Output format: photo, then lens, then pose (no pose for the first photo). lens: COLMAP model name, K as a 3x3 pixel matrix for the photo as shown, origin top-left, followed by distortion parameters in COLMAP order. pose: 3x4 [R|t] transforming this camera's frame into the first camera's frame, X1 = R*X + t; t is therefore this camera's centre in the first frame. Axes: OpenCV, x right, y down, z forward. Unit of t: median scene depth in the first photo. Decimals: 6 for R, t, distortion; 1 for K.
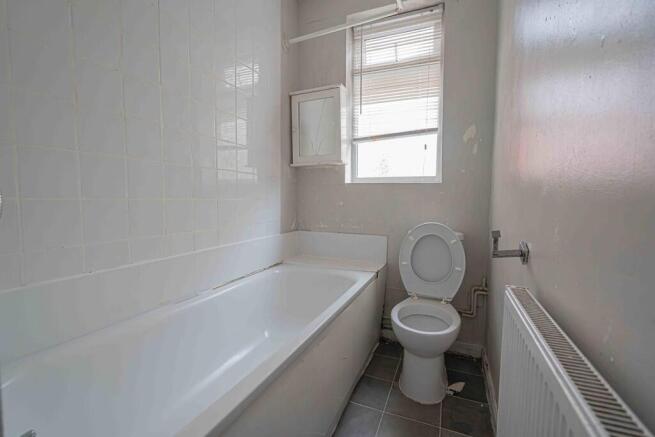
lens RADIAL K [[294.6, 0, 324.5], [0, 294.6, 219.9], [0, 0, 1]] dist [-0.002331, 0.001037]
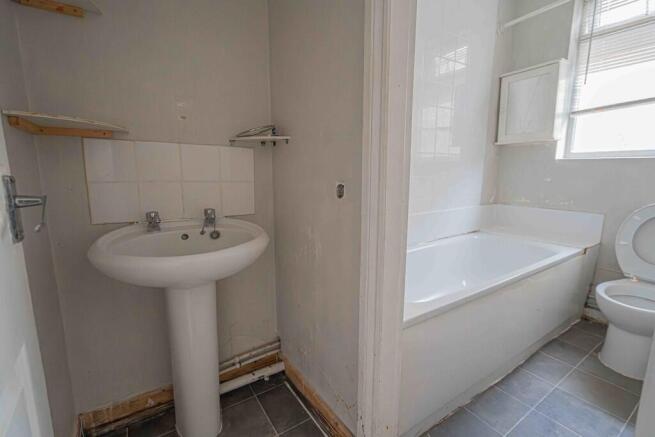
lens RADIAL K [[294.6, 0, 324.5], [0, 294.6, 219.9], [0, 0, 1]] dist [-0.002331, 0.001037]
pose [[0.832983, 0.084213, -0.546852, -0.020982], [-0.028617, 0.993584, 0.109419, -0.005851], [0.552557, -0.075495, 0.830049, -0.293855]]
